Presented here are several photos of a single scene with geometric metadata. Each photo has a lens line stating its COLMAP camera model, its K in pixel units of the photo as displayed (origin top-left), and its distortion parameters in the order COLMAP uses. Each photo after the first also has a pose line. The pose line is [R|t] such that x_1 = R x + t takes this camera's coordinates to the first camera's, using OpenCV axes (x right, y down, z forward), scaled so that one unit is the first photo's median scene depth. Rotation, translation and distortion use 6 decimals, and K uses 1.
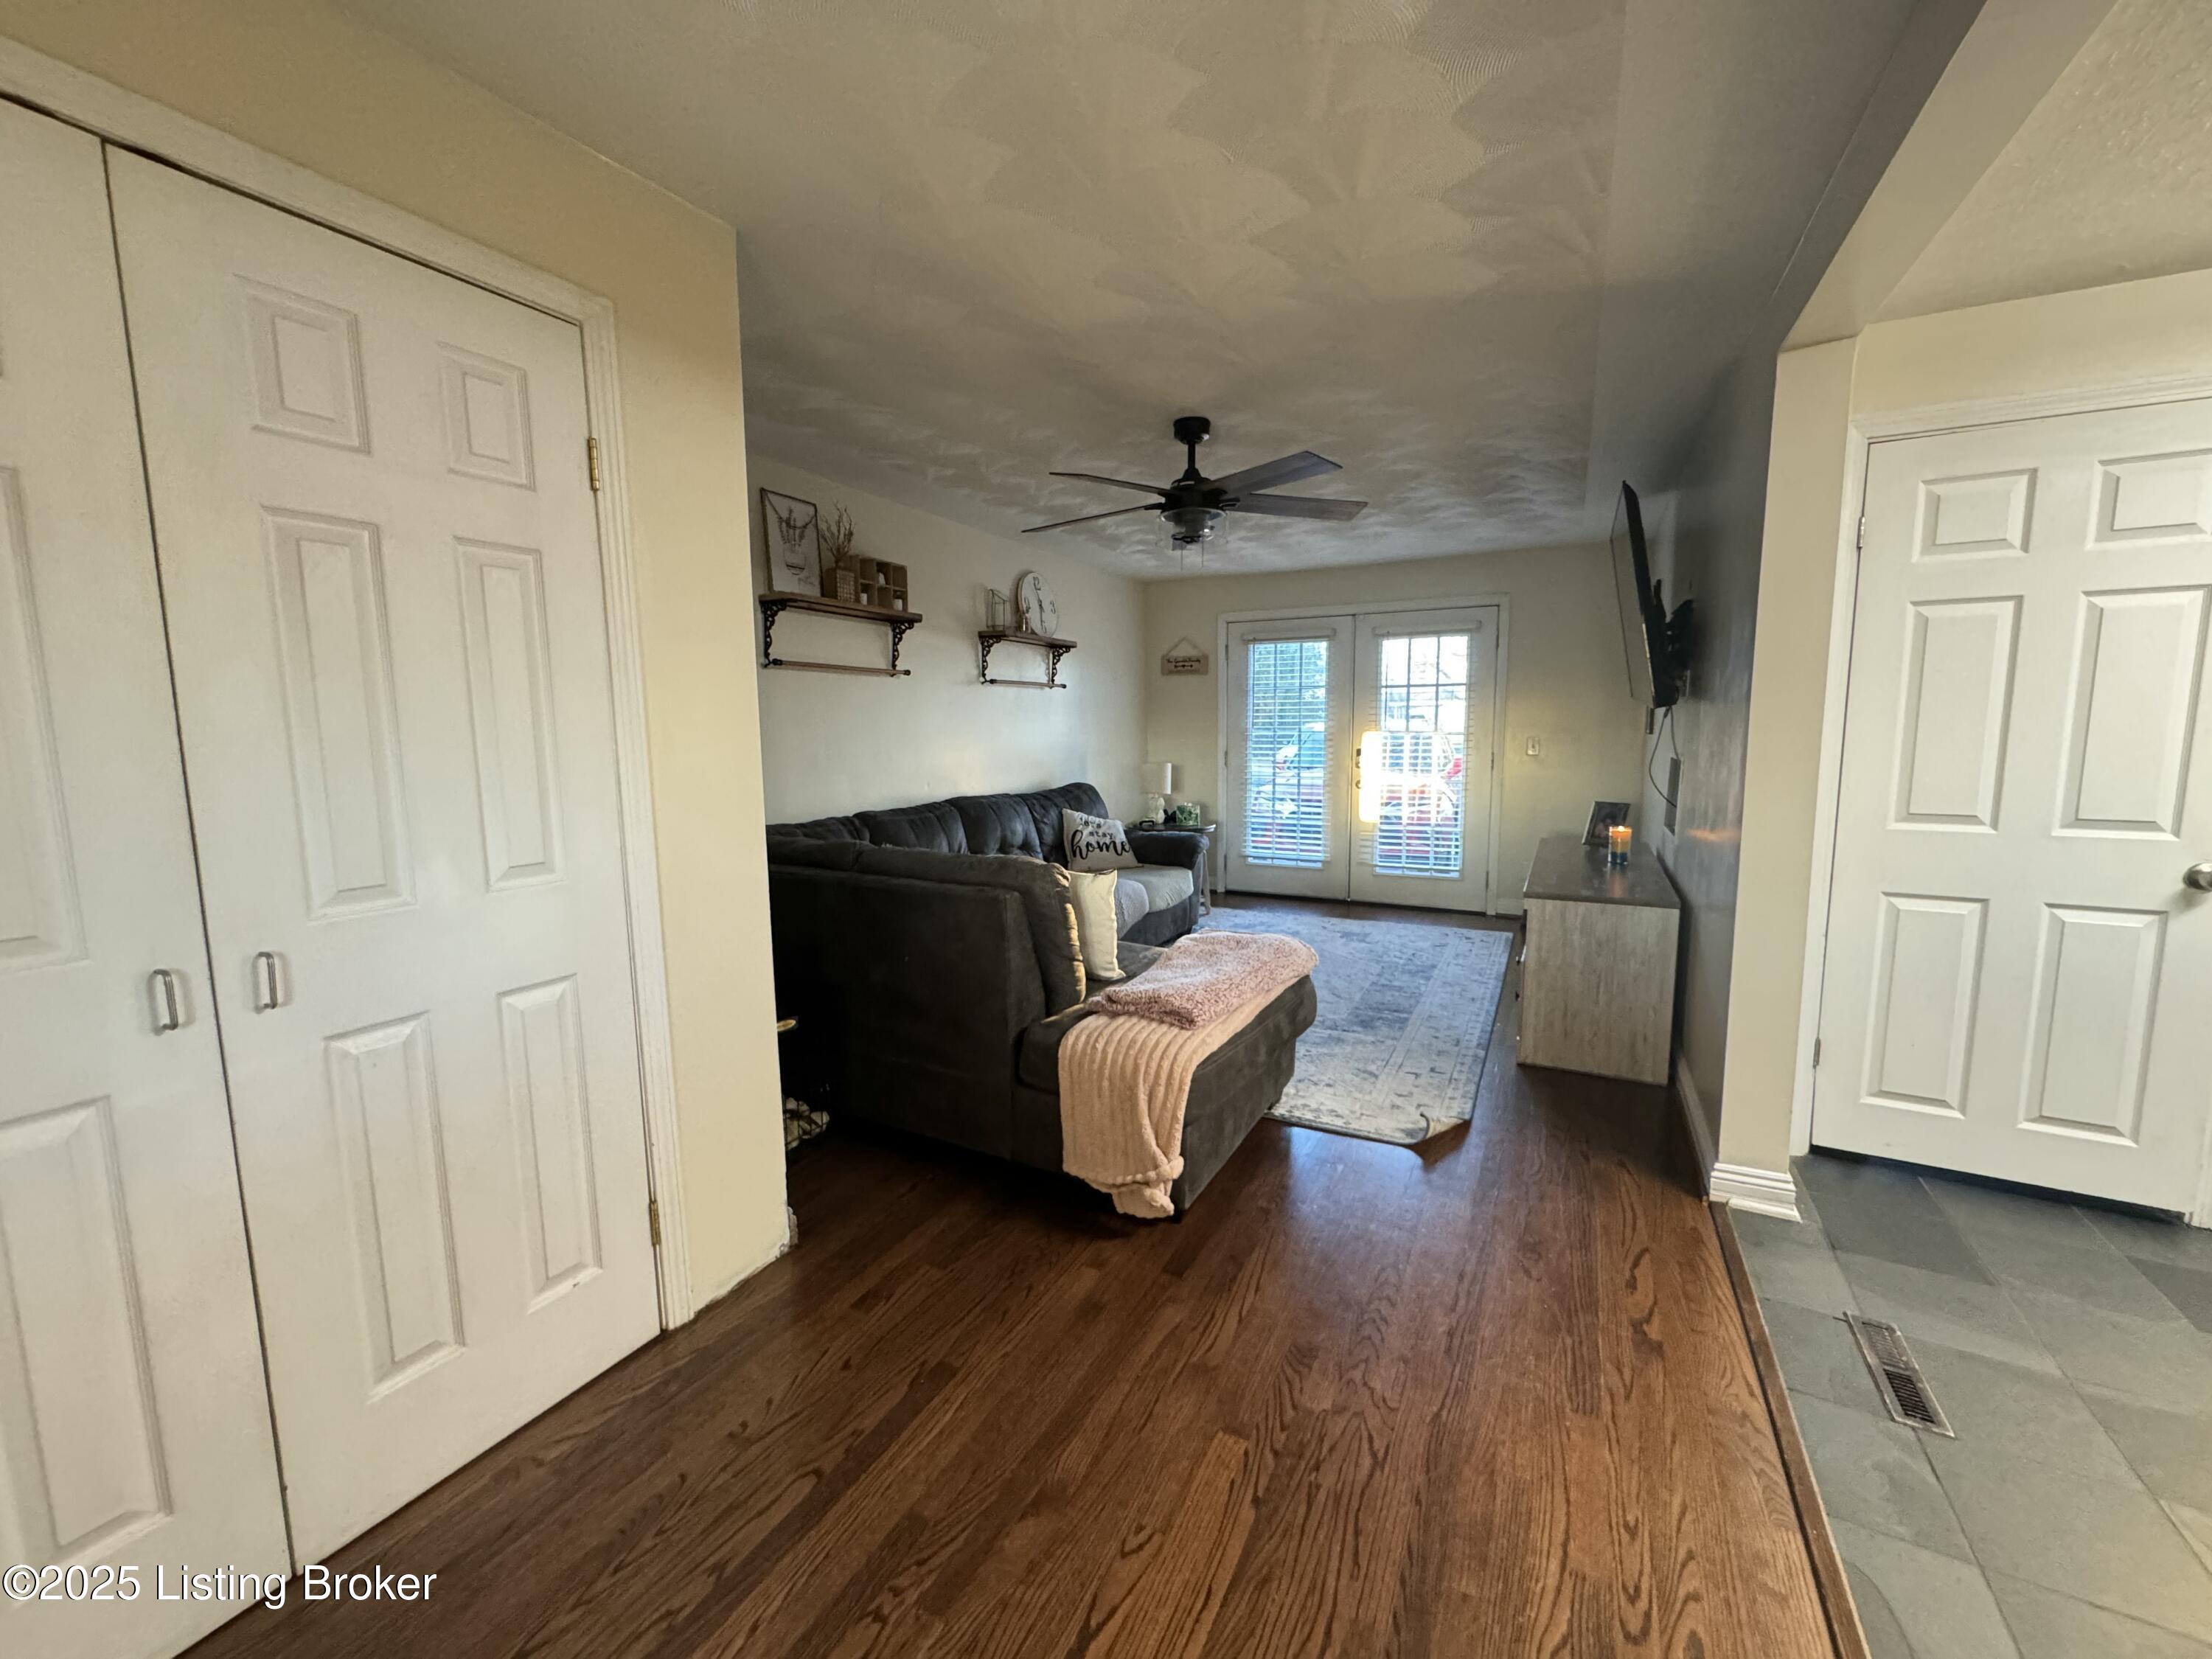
lens RADIAL K [[880.3, 0, 1106.6], [0, 880.3, 830.5], [0, 0, 1]] dist [-0.004253, 0.000665]
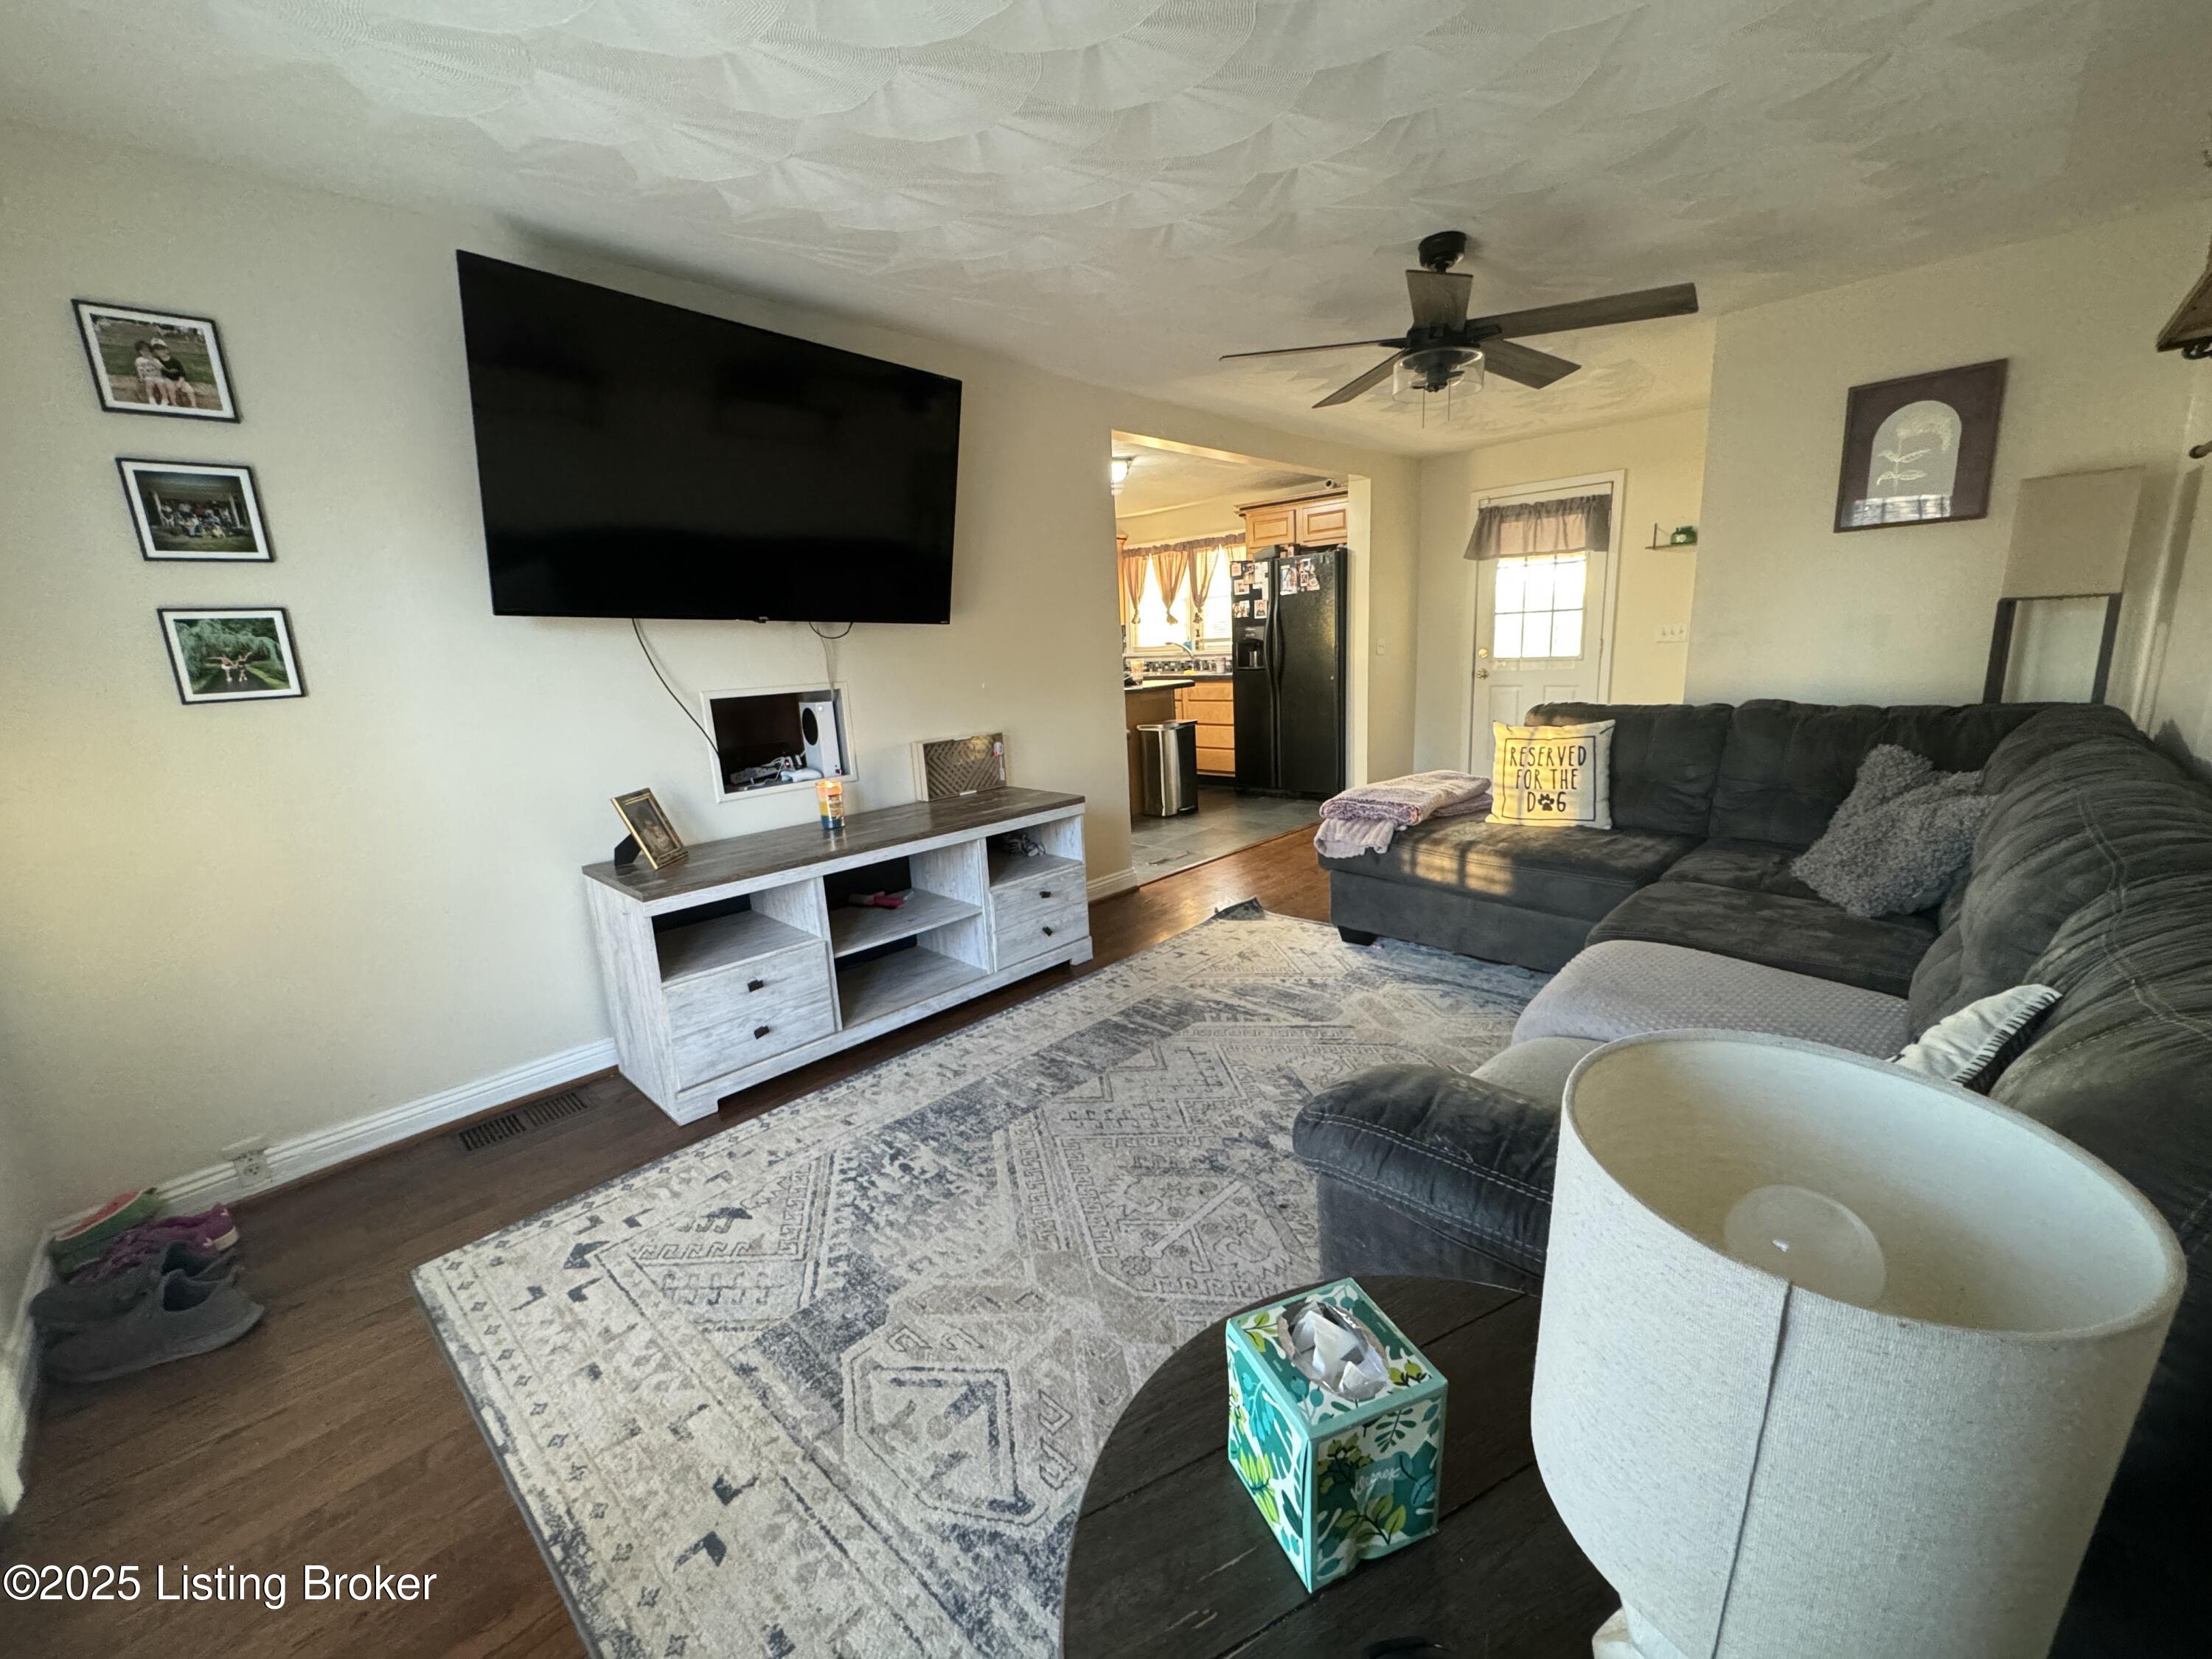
lens RADIAL K [[880.3, 0, 1100.3], [0, 880.3, 835.3], [0, 0, 1]] dist [-0.004253, 0.000665]
pose [[-0.960218, -0.008189, 0.279132, 0.172841], [0.087211, 0.940780, 0.327609, -0.229740], [-0.265285, 0.338919, -0.902639, 1.998174]]
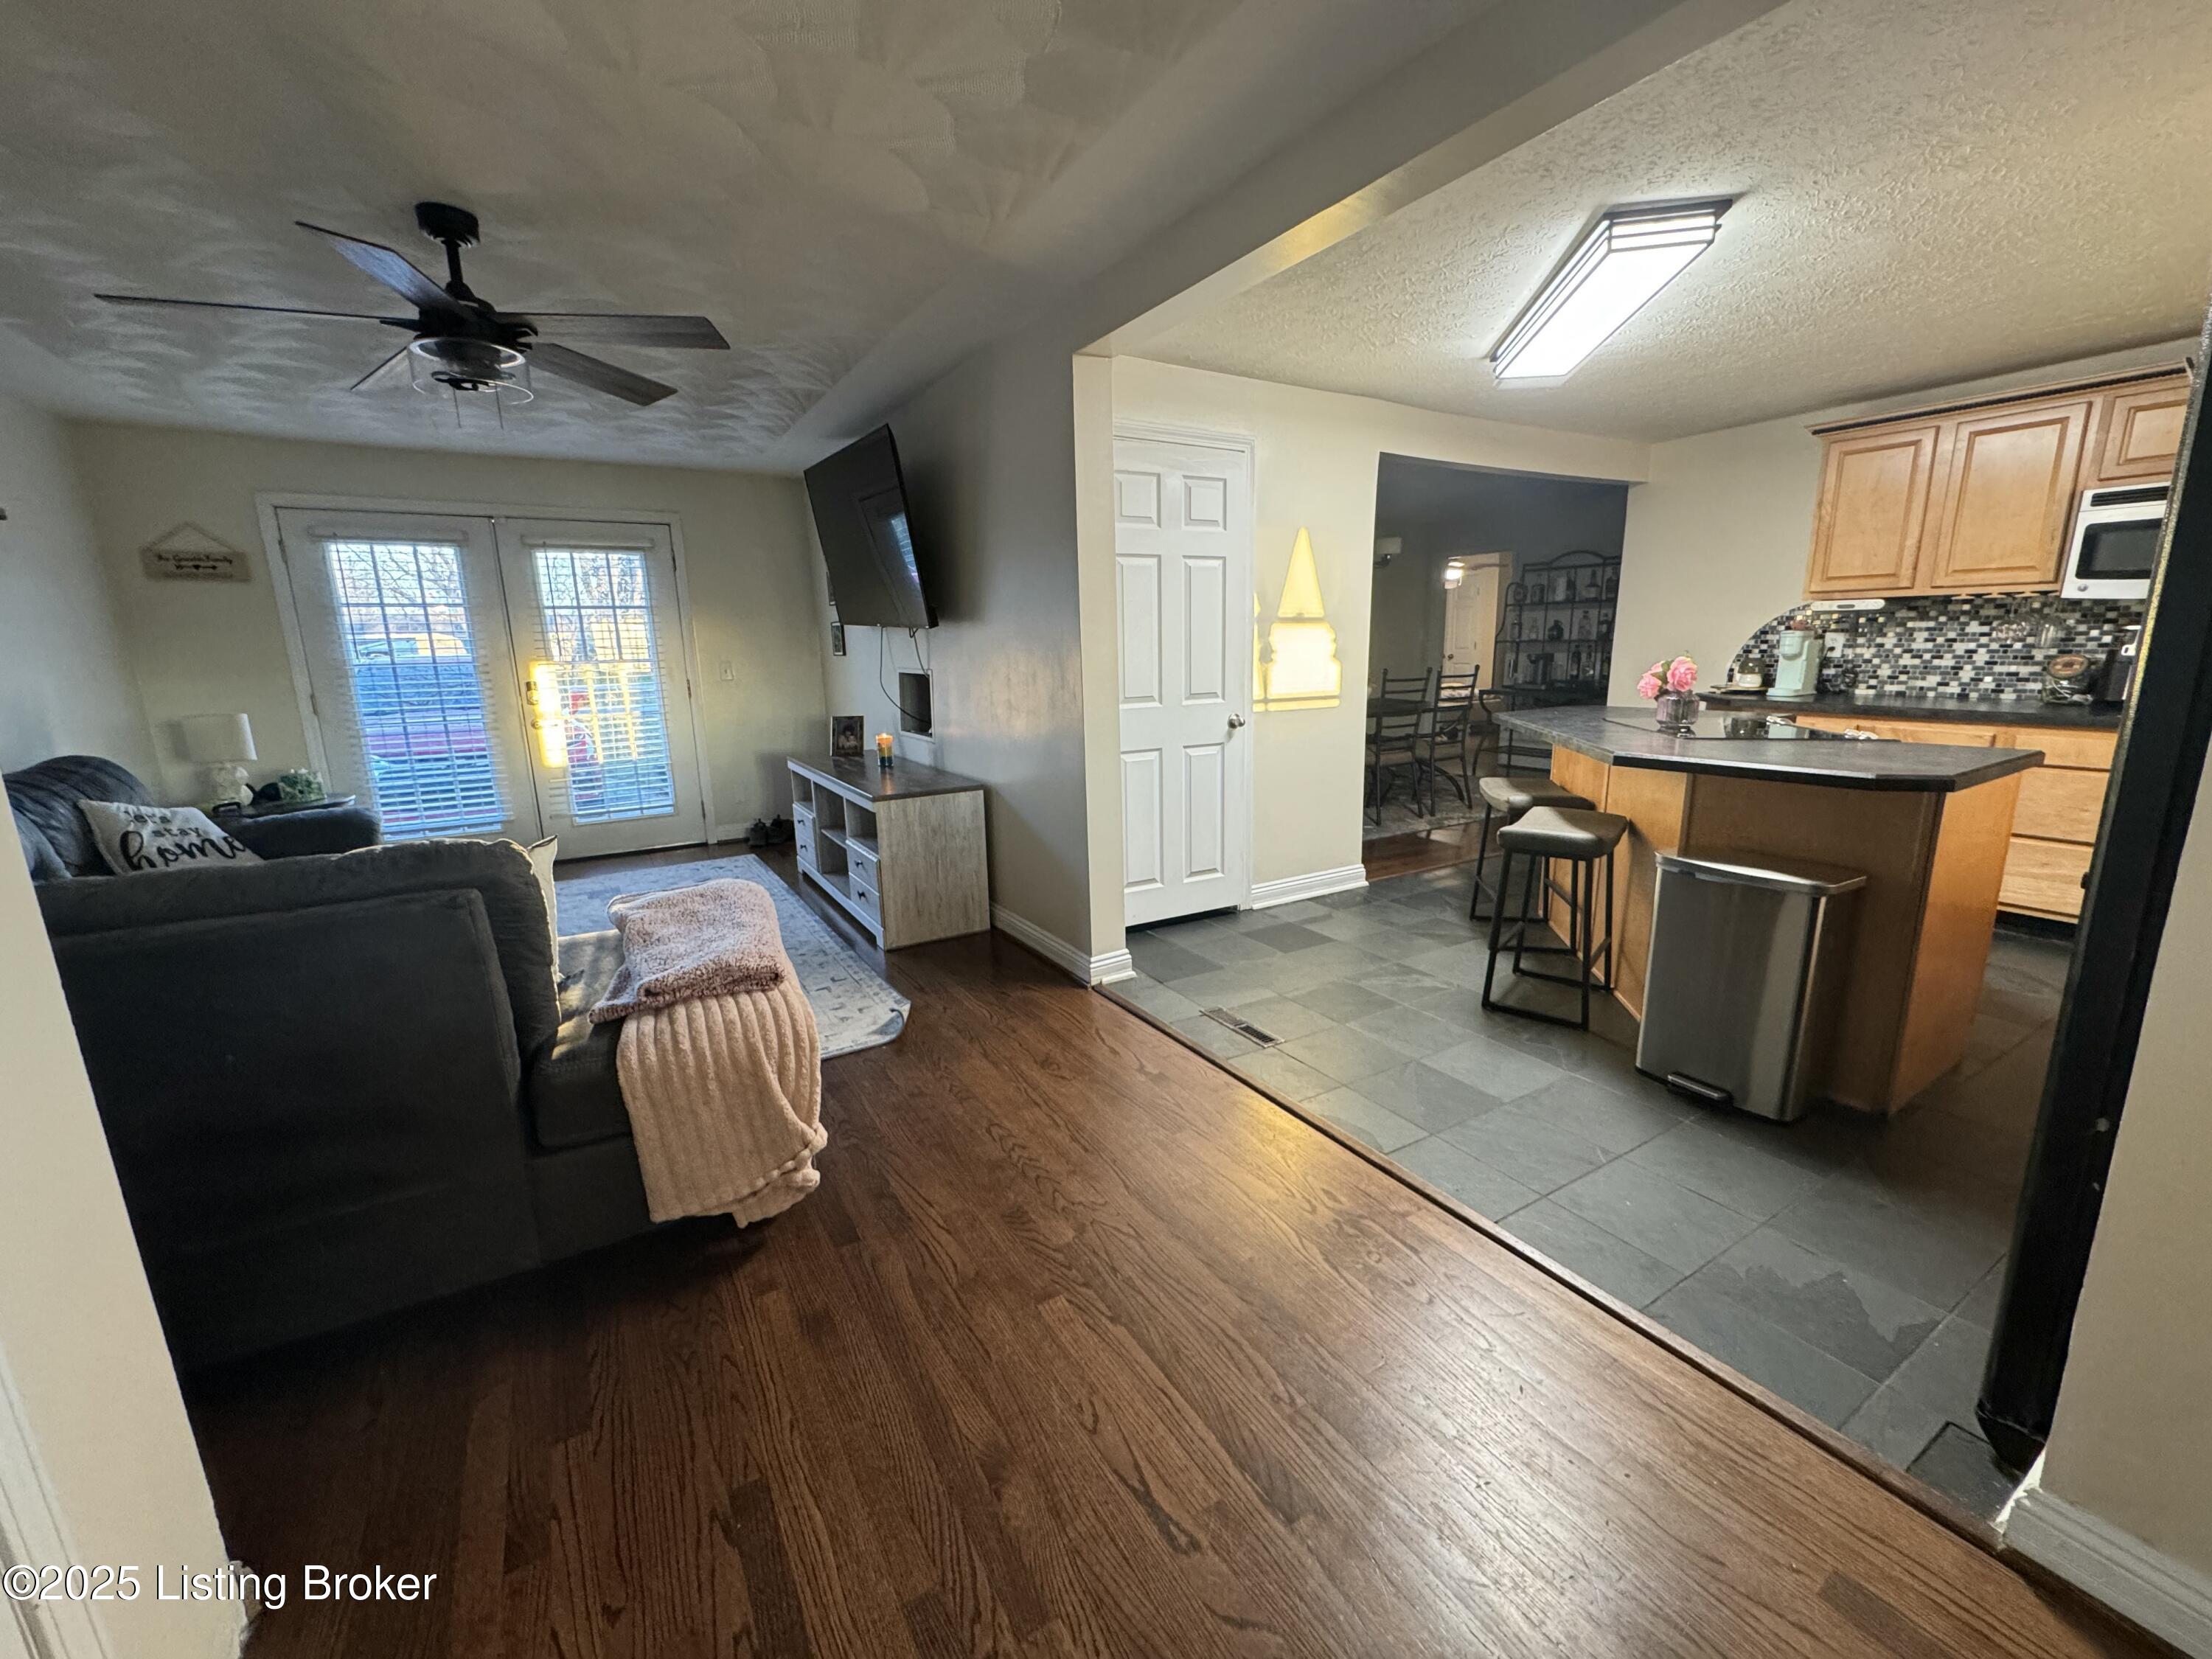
lens RADIAL K [[880.3, 0, 1102.5], [0, 880.3, 830.1], [0, 0, 1]] dist [-0.004253, 0.000665]
pose [[0.509971, -0.180237, 0.841097, -0.317440], [0.120264, 0.983138, 0.137757, -0.006219], [-0.851743, 0.030902, 0.523047, 0.188876]]
